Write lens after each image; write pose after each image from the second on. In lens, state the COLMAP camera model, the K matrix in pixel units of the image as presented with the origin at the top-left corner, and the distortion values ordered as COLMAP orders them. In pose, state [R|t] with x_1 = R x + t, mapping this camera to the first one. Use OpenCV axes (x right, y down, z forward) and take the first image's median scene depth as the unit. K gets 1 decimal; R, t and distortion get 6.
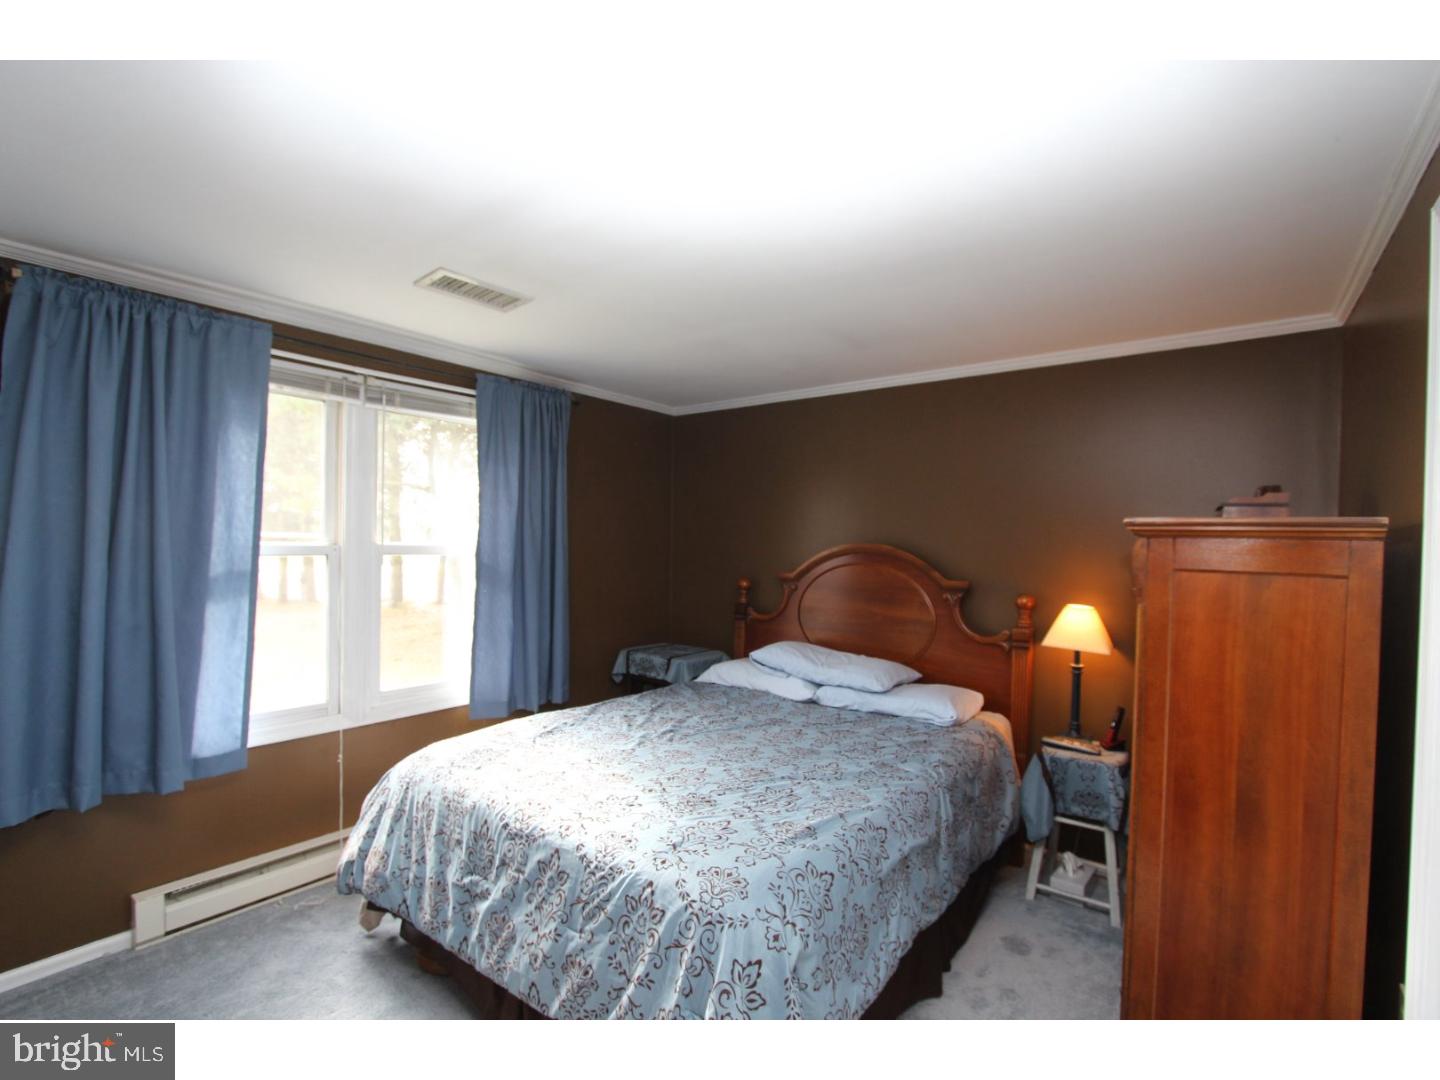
lens RADIAL K [[655.4, 0, 715.9], [0, 655.4, 542.6], [0, 0, 1]] dist [-0.021837, 0.000072]
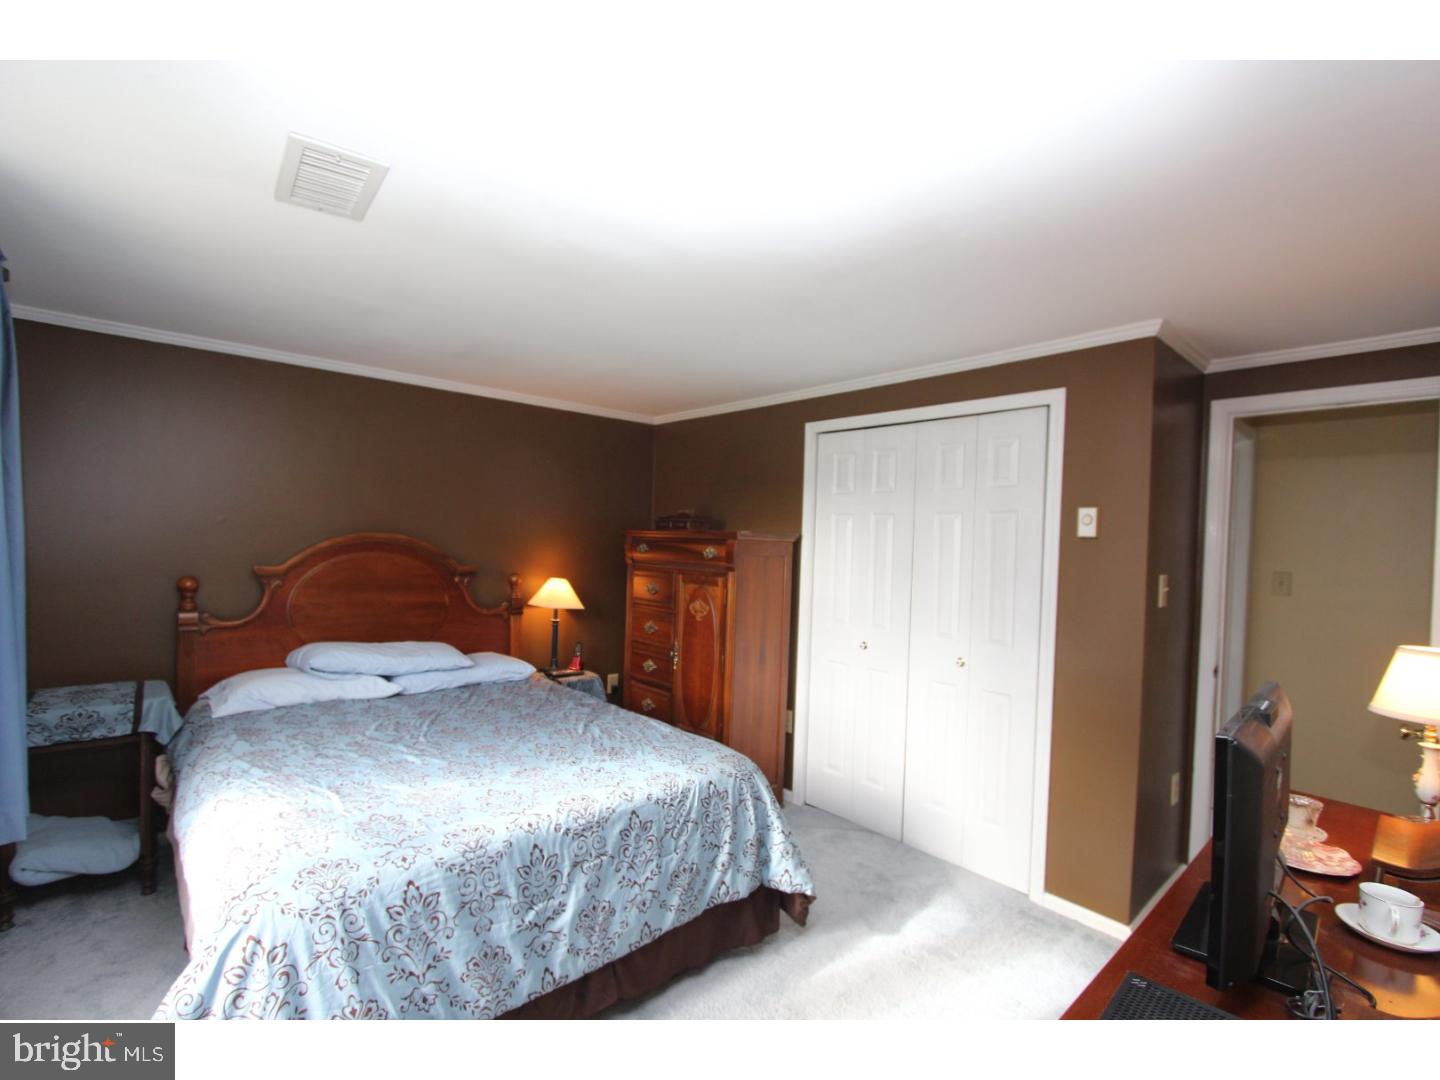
lens RADIAL K [[655.4, 0, 714.3], [0, 655.4, 545.5], [0, 0, 1]] dist [-0.021837, 0.000072]
pose [[0.187514, -0.019562, 0.982067, -1.204088], [-0.028912, 0.999259, 0.025425, -0.035295], [-0.981836, -0.033161, 0.186809, 0.579317]]
